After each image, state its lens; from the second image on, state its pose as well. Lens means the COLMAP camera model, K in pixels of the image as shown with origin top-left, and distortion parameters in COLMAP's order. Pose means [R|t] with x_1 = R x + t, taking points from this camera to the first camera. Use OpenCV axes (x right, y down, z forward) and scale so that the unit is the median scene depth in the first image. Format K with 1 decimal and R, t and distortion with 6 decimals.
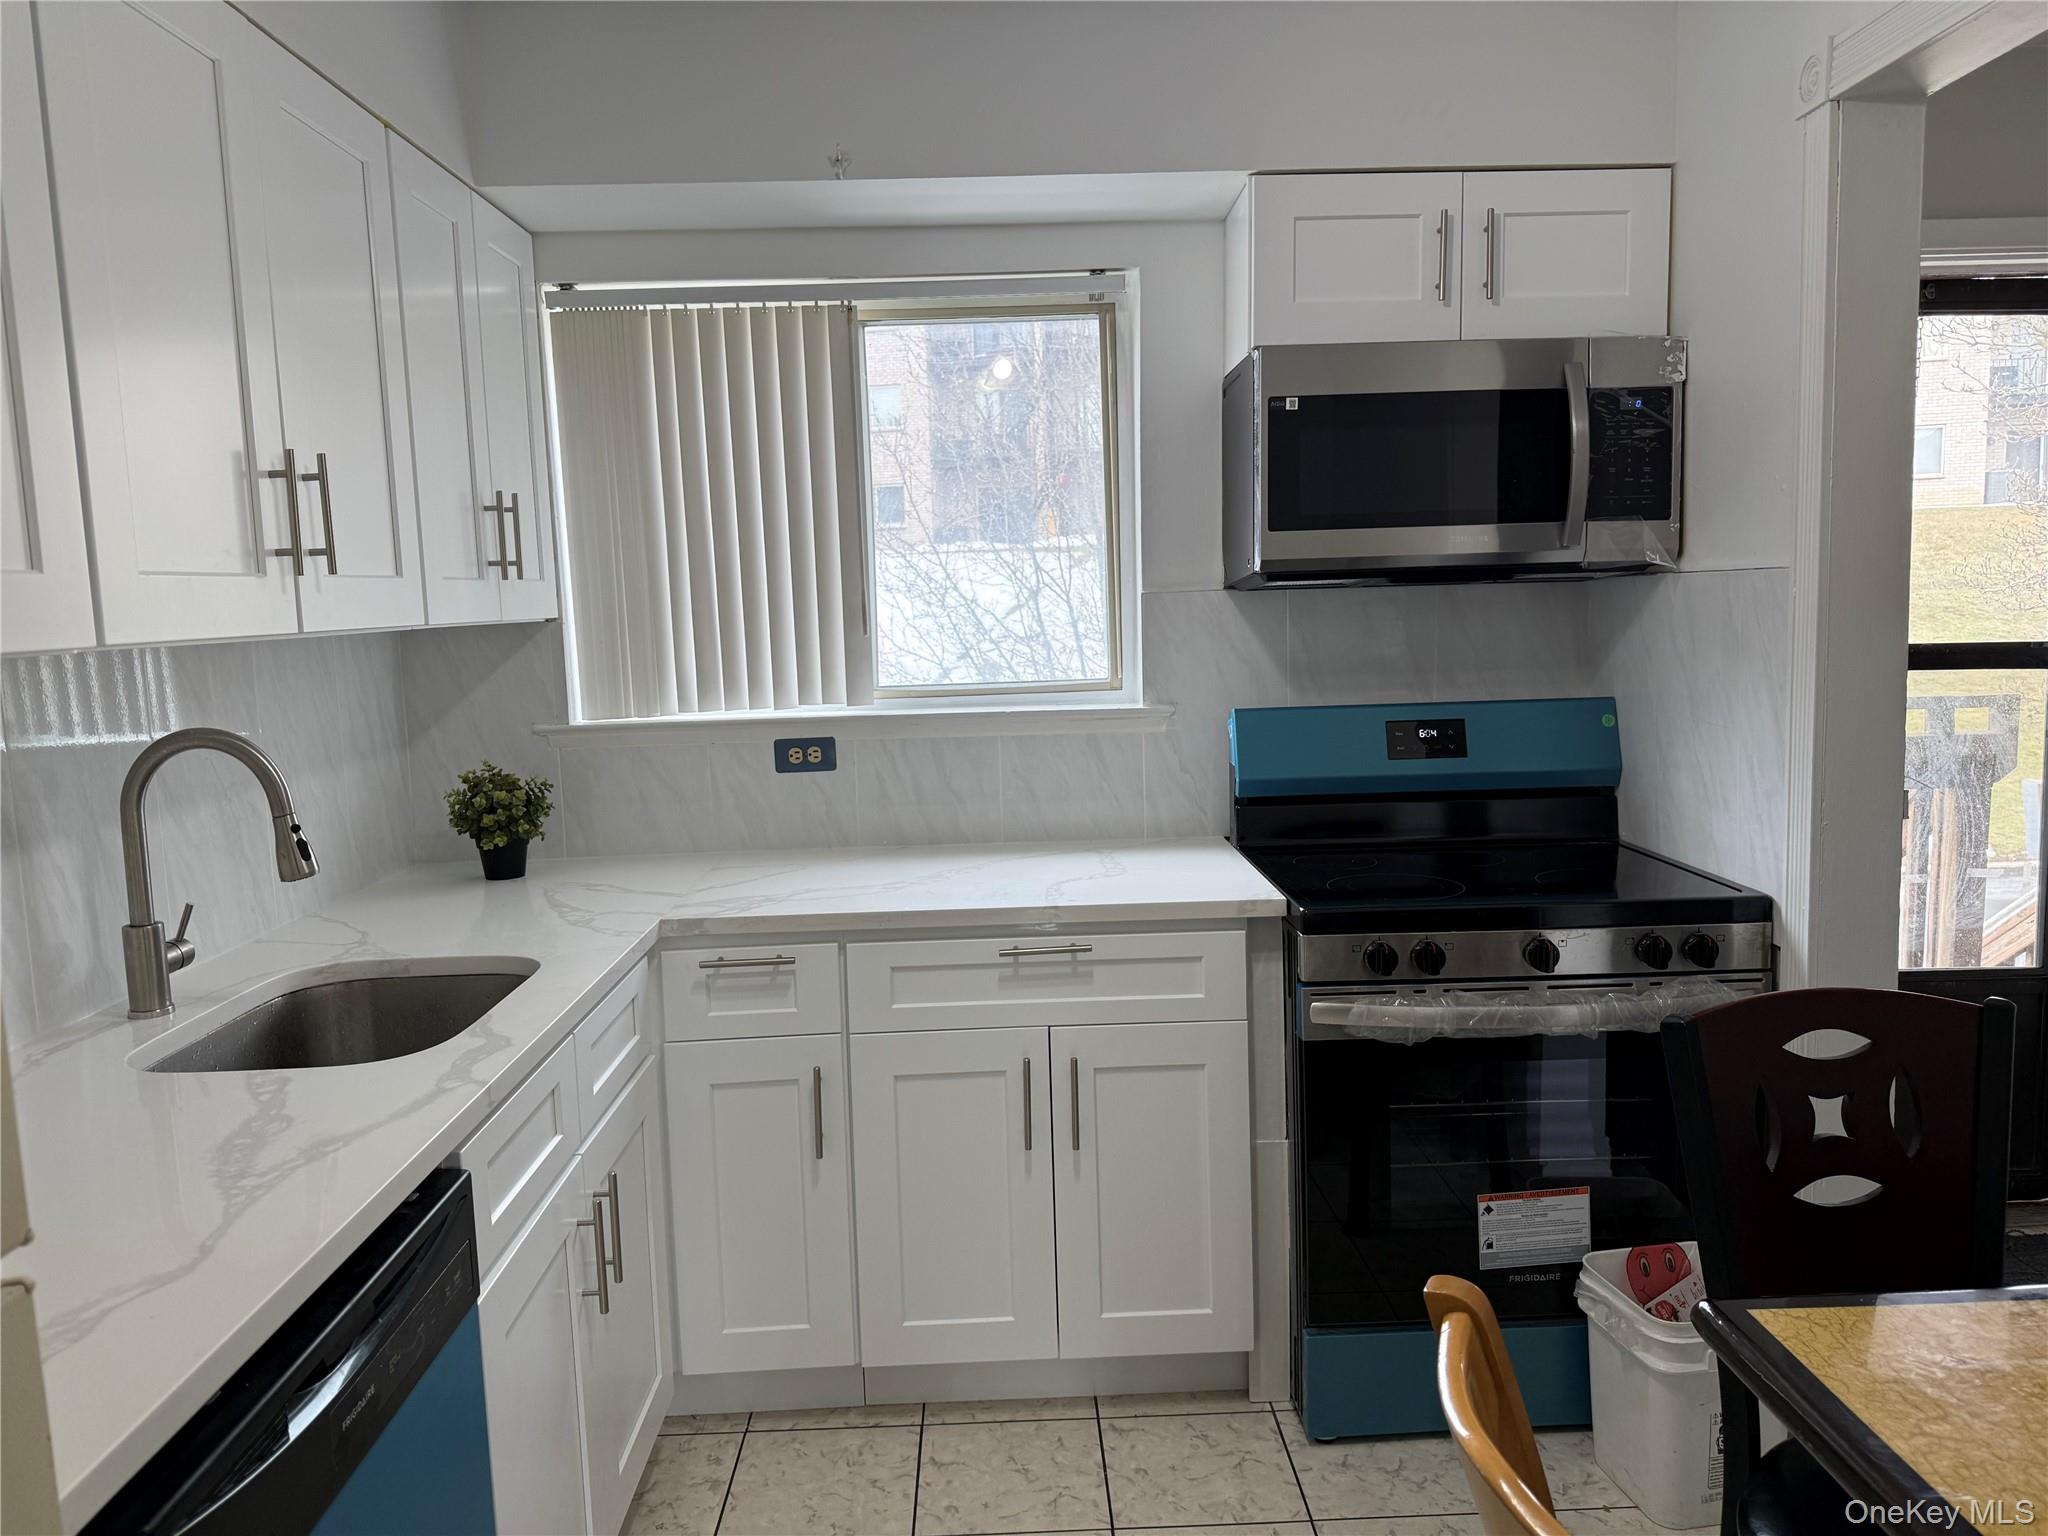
lens RADIAL K [[1507.3, 0, 1019.9], [0, 1507.3, 760.0], [0, 0, 1]] dist [0.036813, -0.003442]
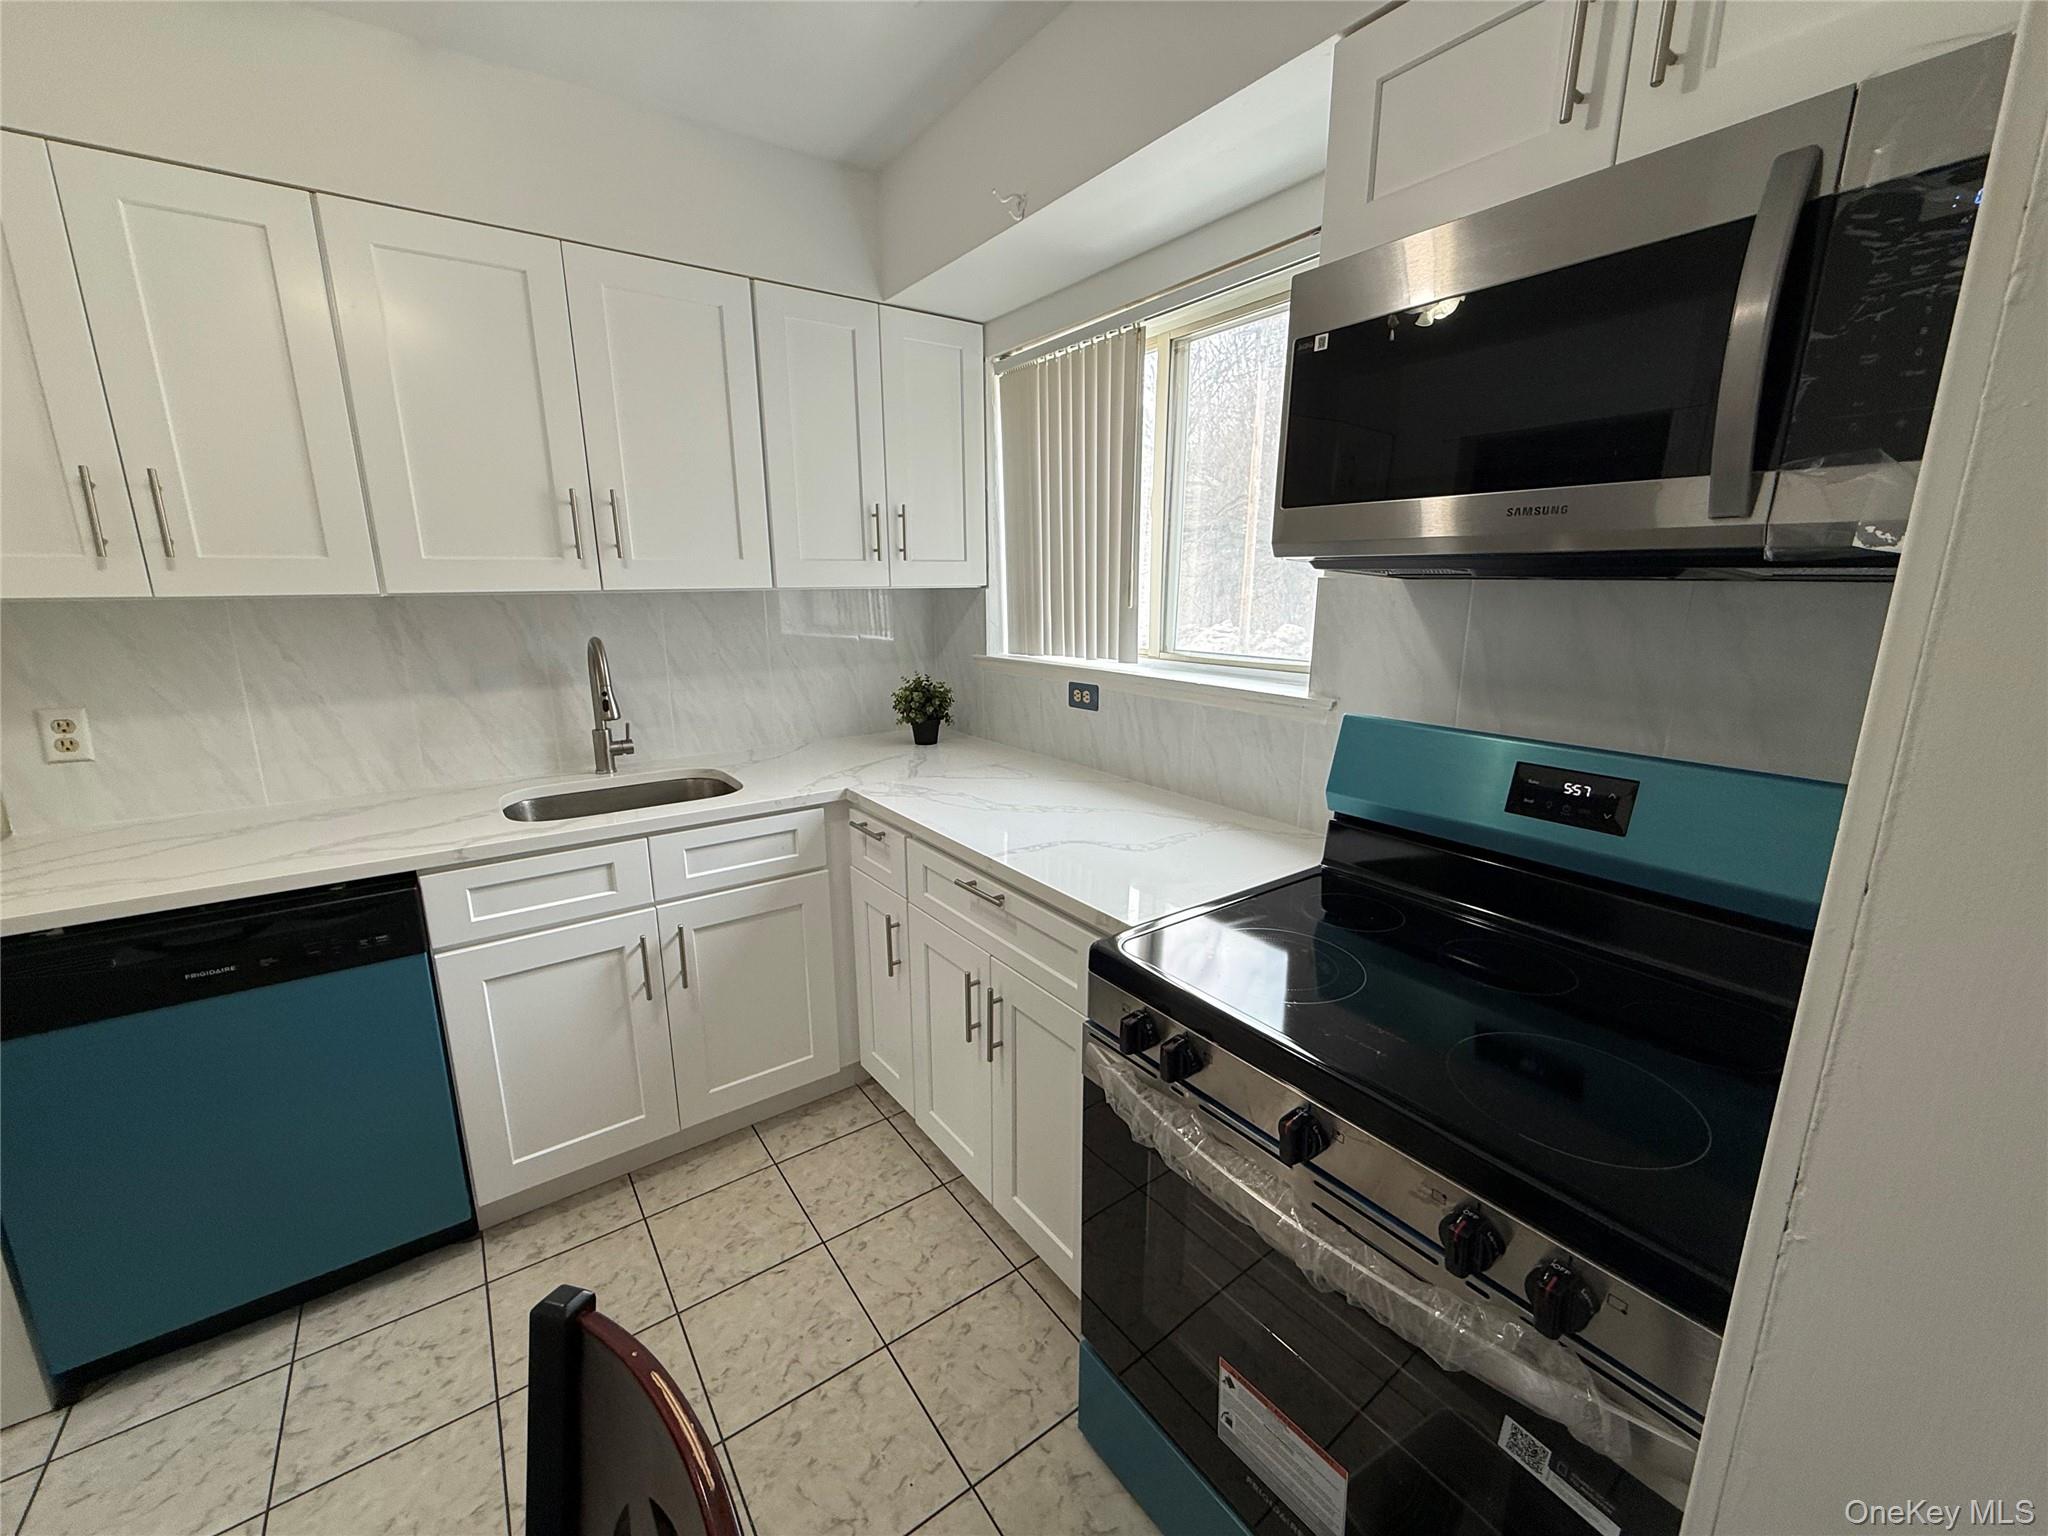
lens RADIAL K [[825.1, 0, 1016.0], [0, 825.1, 767.9], [0, 0, 1]] dist [-0.000623, -0.000465]
pose [[0.553168, 0.212428, -0.805530, 0.442636], [-0.104758, 0.977005, 0.185709, -0.073678], [0.826457, -0.018343, 0.562701, 0.562686]]
